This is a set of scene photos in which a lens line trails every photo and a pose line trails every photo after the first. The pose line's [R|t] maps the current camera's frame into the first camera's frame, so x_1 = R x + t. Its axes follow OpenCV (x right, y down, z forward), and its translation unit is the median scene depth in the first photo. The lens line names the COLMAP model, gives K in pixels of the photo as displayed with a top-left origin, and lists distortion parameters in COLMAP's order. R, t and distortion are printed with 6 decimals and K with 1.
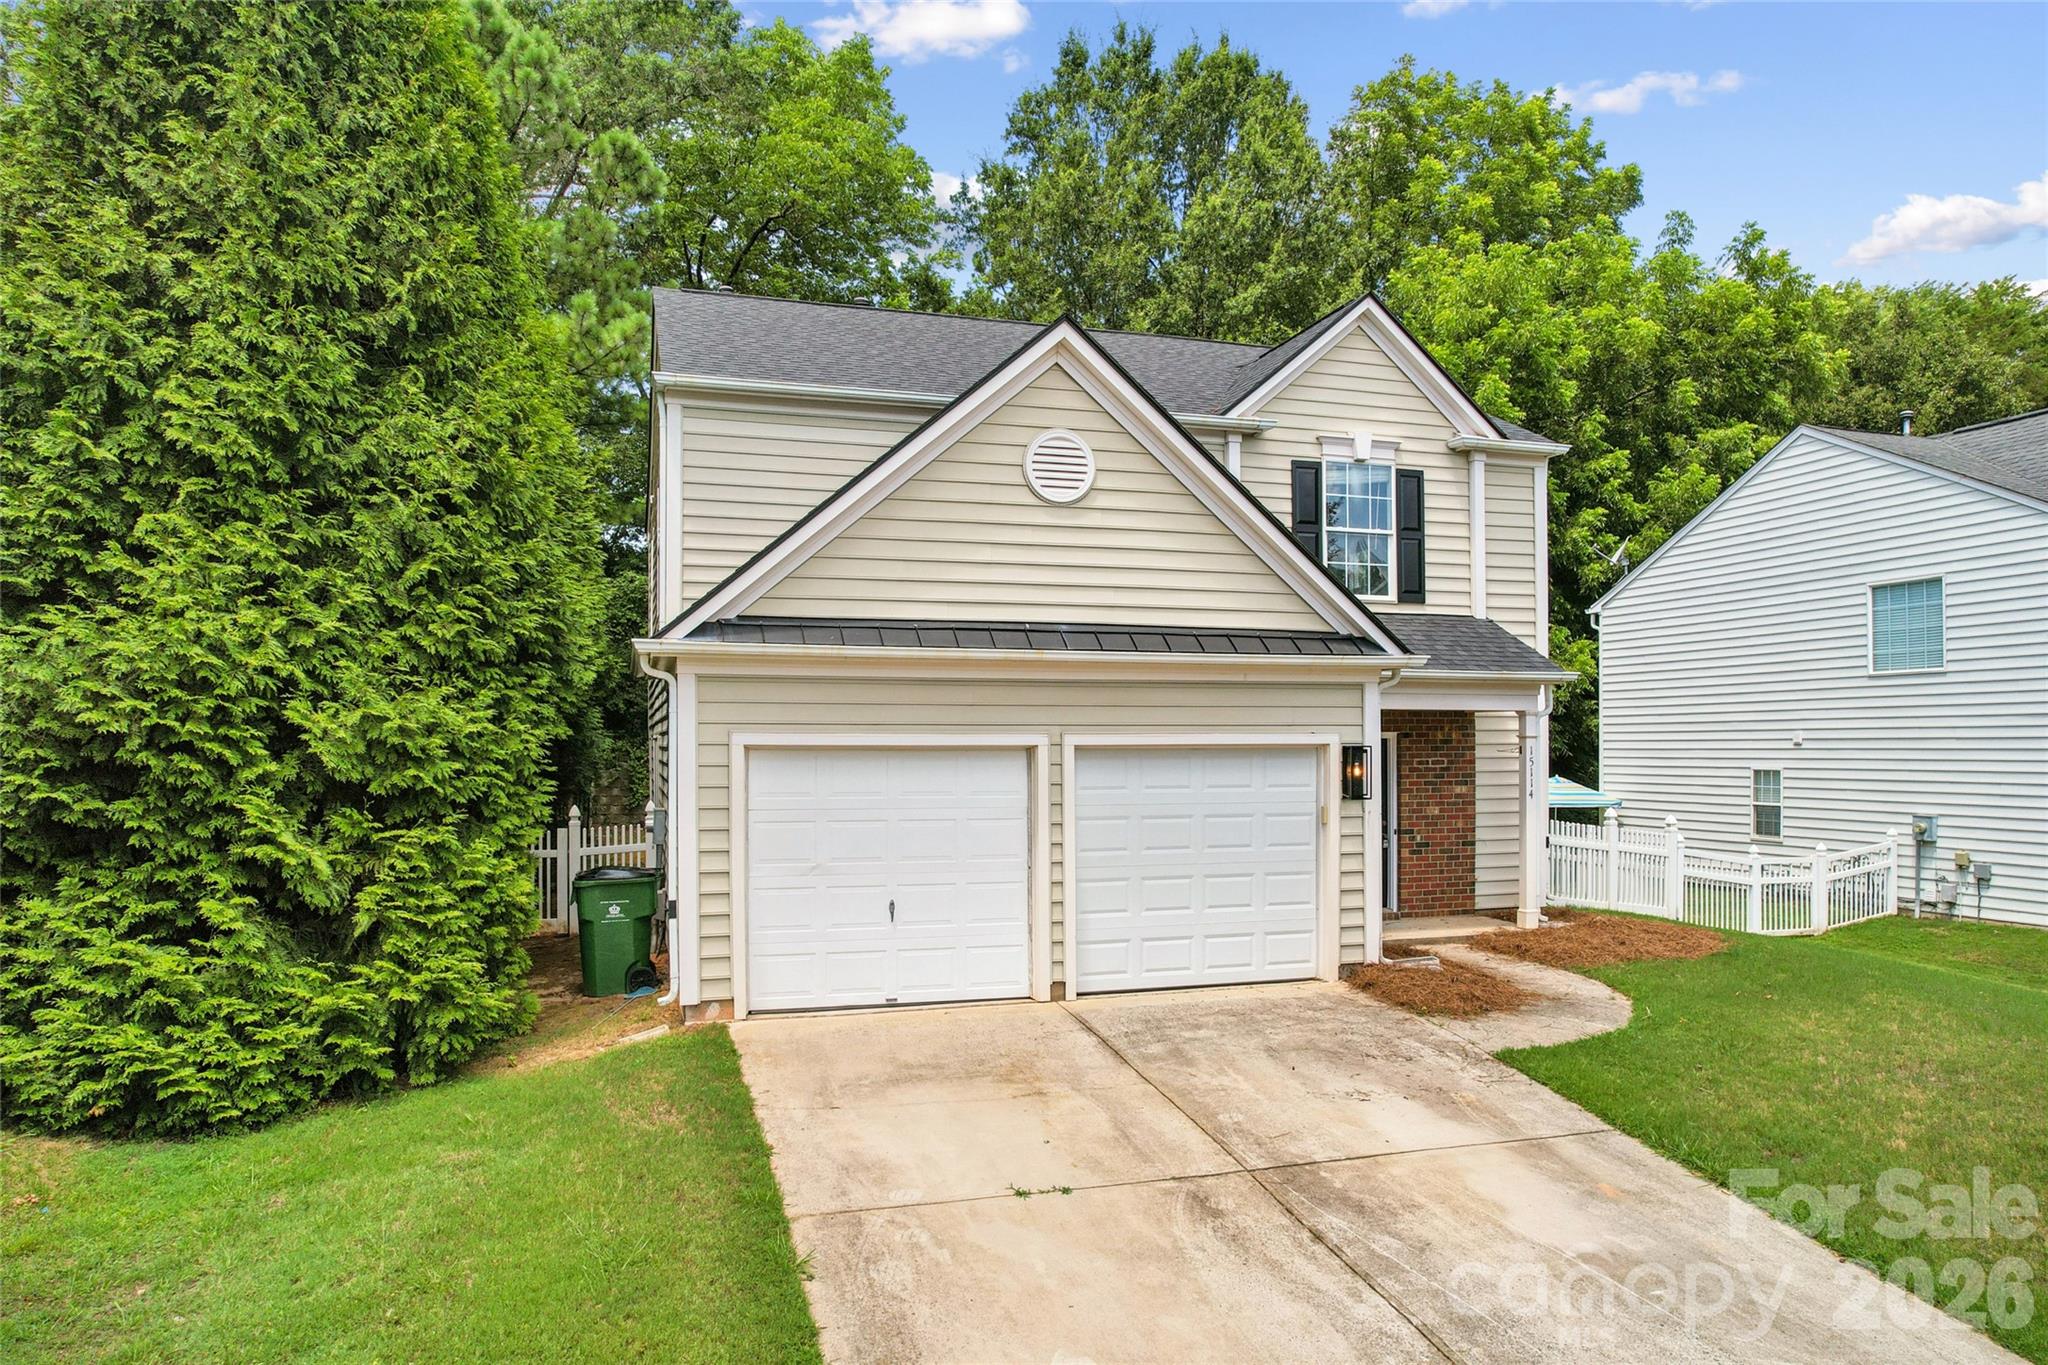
lens RADIAL K [[1371.1, 0, 1017.0], [0, 1371.1, 749.9], [0, 0, 1]] dist [-0.050882, 0.053481]
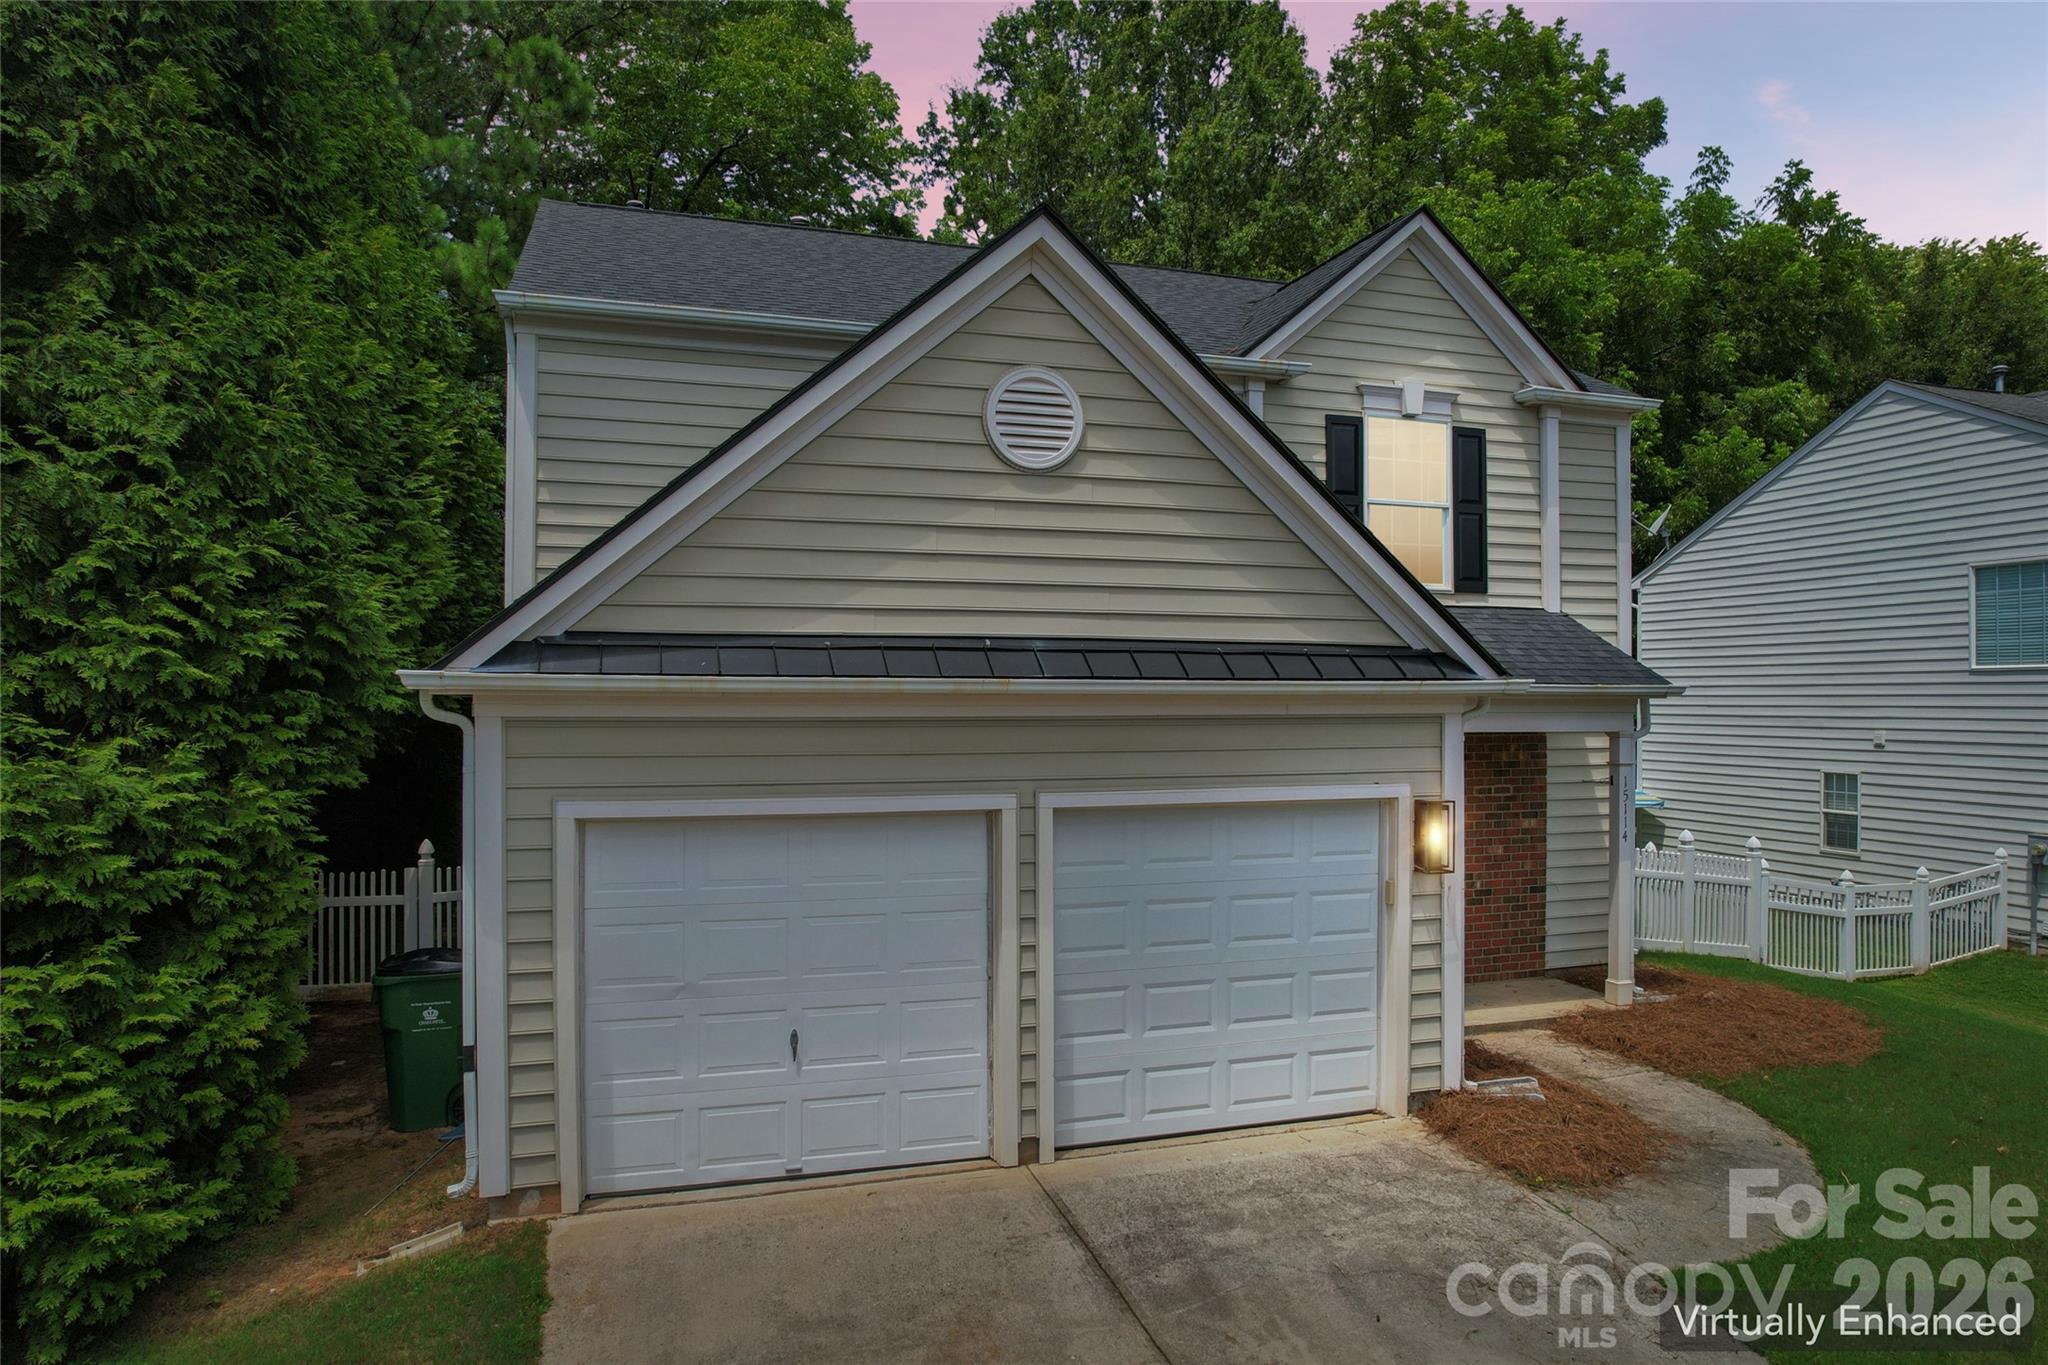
lens RADIAL K [[1355.8, 0, 1024.0], [0, 1355.8, 682.5], [0, 0, 1]] dist [-0.084261, 0.093389]
pose [[0.999736, 0.004366, 0.022554, 0.007821], [-0.004076, 0.999908, -0.012900, -0.044703], [-0.022609, 0.012805, 0.999662, 0.219339]]
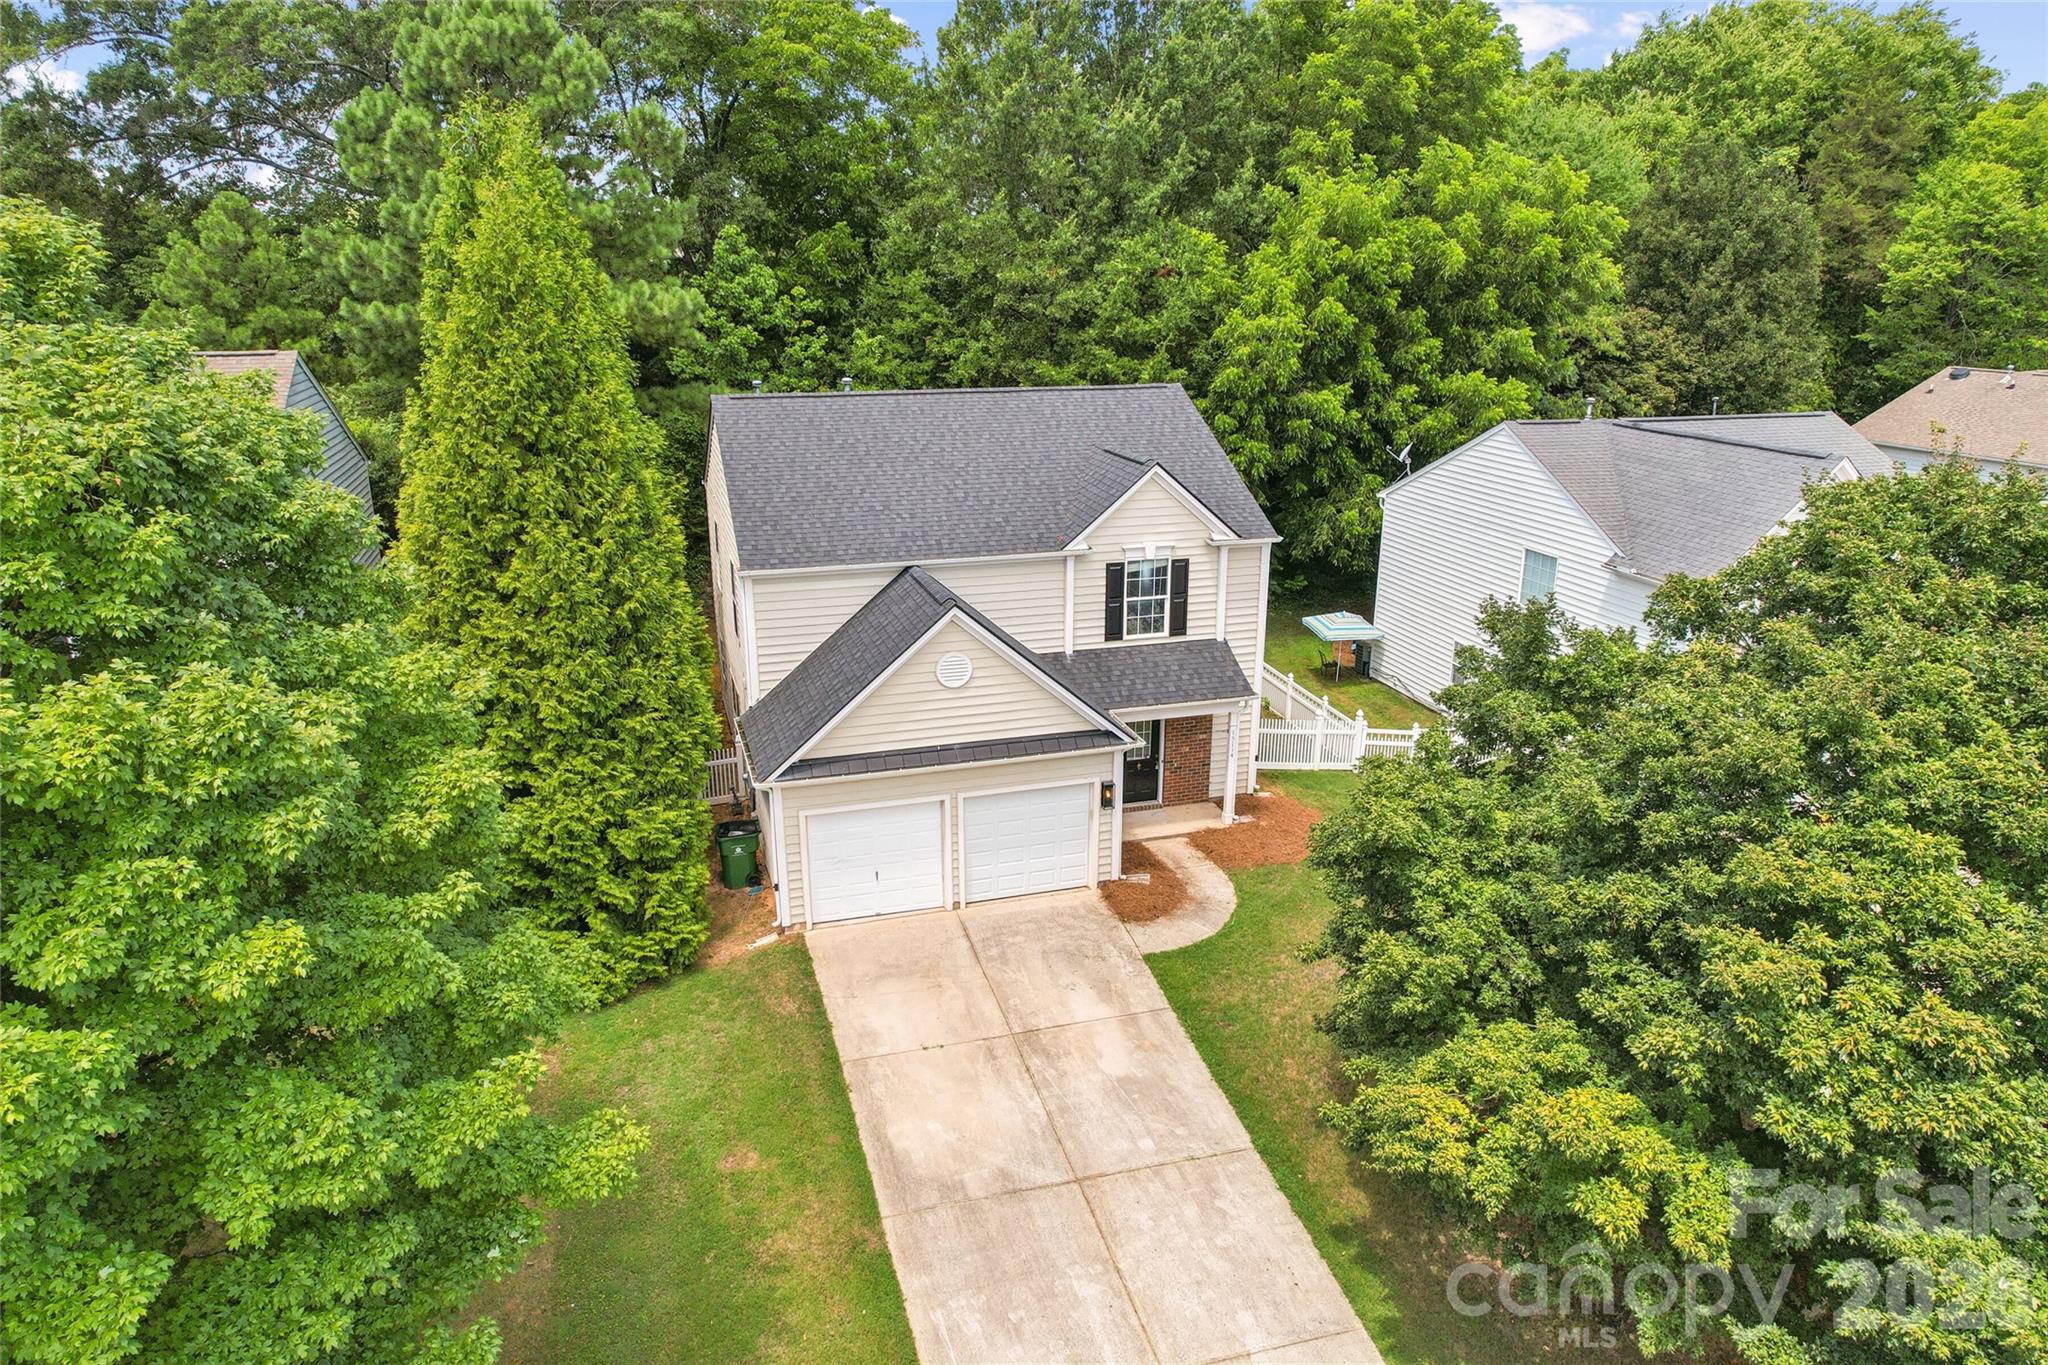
lens RADIAL K [[1371.1, 0, 1017.0], [0, 1371.1, 749.9], [0, 0, 1]] dist [-0.050882, 0.053481]
pose [[0.999995, 0.003198, -0.000507, 0.092407], [-0.002814, 0.935689, 0.352816, -0.595296], [0.001603, -0.352812, 0.935693, -0.670958]]
